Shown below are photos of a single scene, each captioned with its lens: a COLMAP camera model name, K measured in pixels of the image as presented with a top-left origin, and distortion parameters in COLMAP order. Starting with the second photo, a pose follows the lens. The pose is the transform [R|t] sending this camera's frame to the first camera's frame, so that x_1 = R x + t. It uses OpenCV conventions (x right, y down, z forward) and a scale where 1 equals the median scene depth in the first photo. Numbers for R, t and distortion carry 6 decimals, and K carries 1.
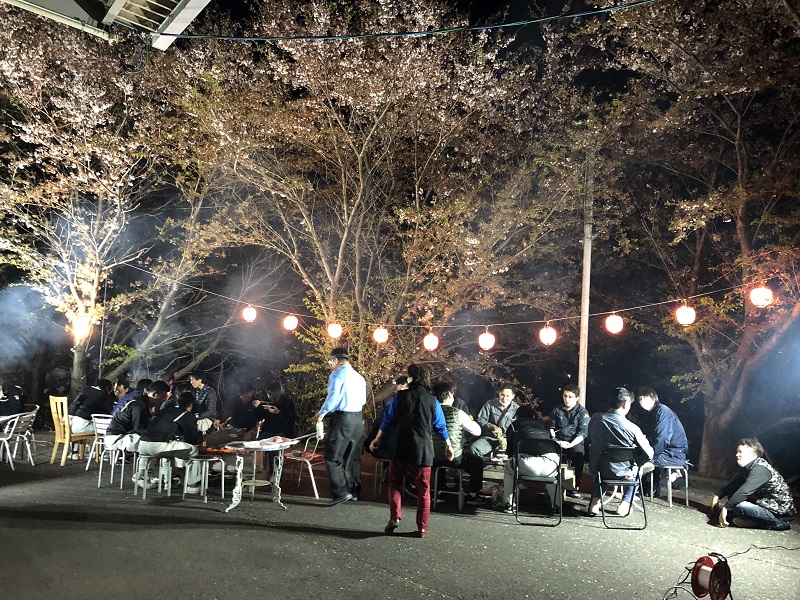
lens RADIAL K [[641.7, 0, 387.4], [0, 641.7, 294.4], [0, 0, 1]] dist [0.047790, -0.048099]
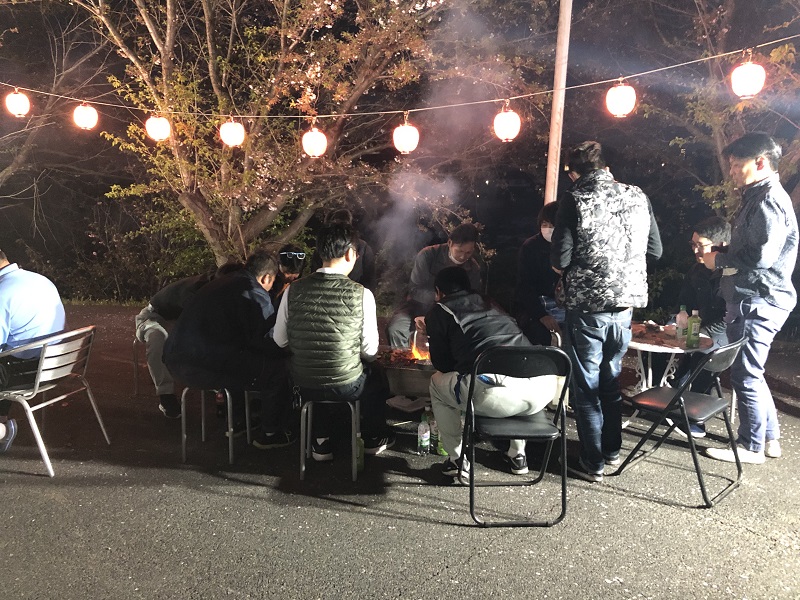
lens RADIAL K [[641.1, 0, 396.7], [0, 641.1, 294.0], [0, 0, 1]] dist [0.052476, -0.054593]
pose [[0.989877, -0.053657, 0.131396, 0.054233], [0.014094, 0.958371, 0.285179, 0.036834], [-0.141228, -0.280440, 0.949425, 0.353991]]
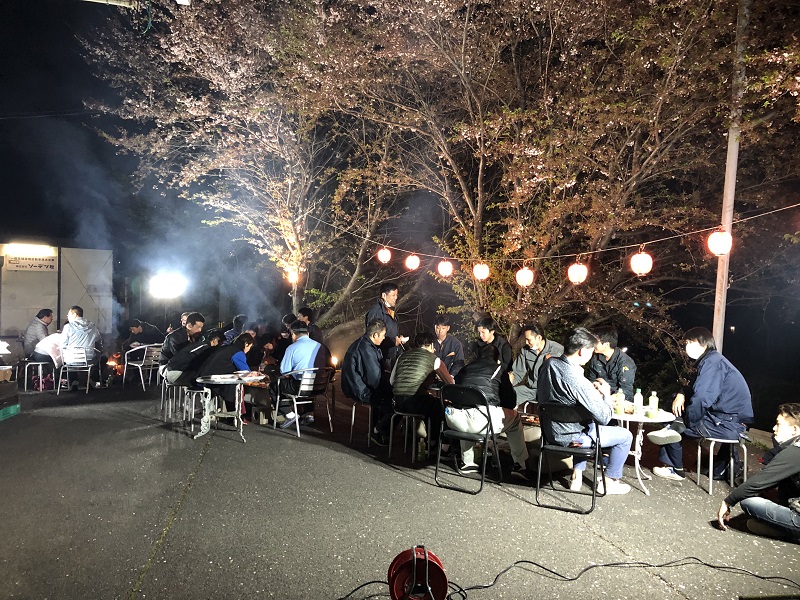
lens RADIAL K [[641.1, 0, 396.7], [0, 641.1, 294.0], [0, 0, 1]] dist [0.052476, -0.054593]
pose [[0.866050, -0.015910, -0.499704, 0.332764], [0.056356, 0.996230, 0.065954, 0.028569], [0.496771, -0.085281, 0.863682, 0.156918]]
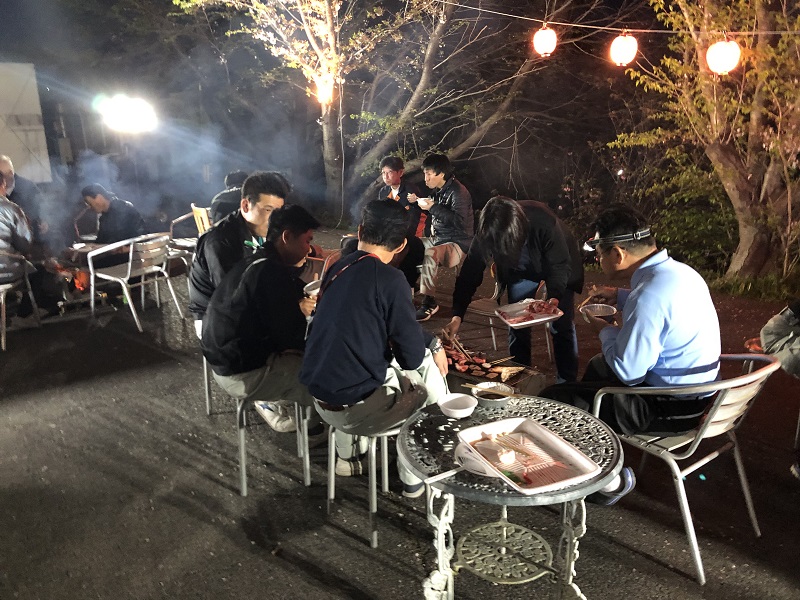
lens RADIAL K [[648.0, 0, 405.1], [0, 648.0, 299.6], [0, 0, 1]] dist [0.009340, 0.004109]
pose [[0.899383, 0.078513, -0.430054, -0.075216], [0.079087, 0.938287, 0.336695, 0.046155], [0.429948, -0.336830, 0.837670, 0.464126]]
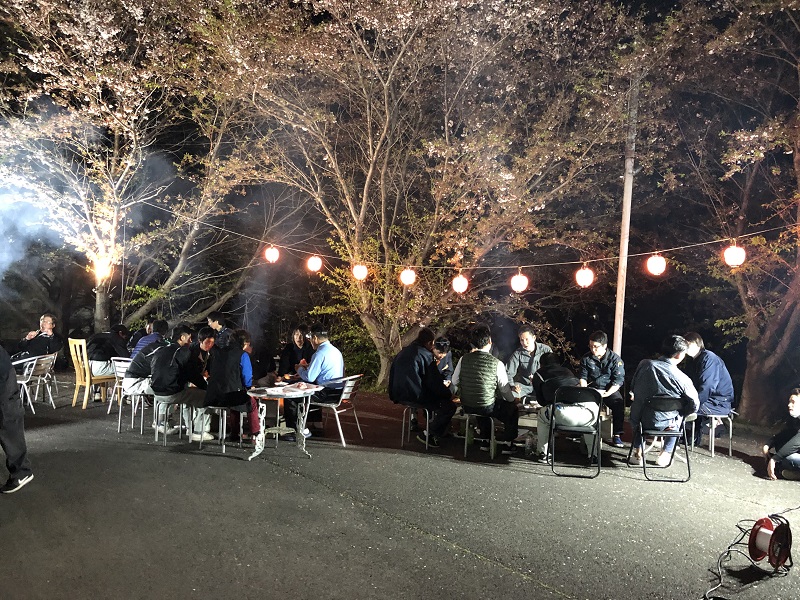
lens RADIAL K [[641.1, 0, 396.7], [0, 641.1, 294.0], [0, 0, 1]] dist [0.052476, -0.054593]
pose [[0.999714, 0.002219, -0.023831, -0.004192], [-0.000026, 0.995793, 0.091635, 0.001163], [0.023934, -0.091608, 0.995507, 0.041099]]
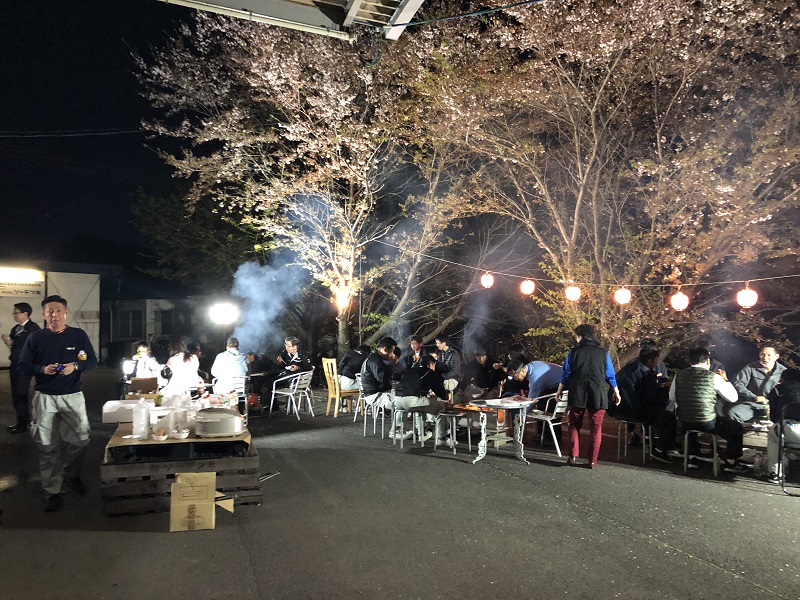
lens RADIAL K [[641.1, 0, 396.7], [0, 641.1, 294.0], [0, 0, 1]] dist [0.052476, -0.054593]
pose [[0.935732, -0.038708, -0.350581, 0.011712], [0.057194, 0.997457, 0.042528, -0.000192], [0.348043, -0.059846, 0.935566, -0.022667]]
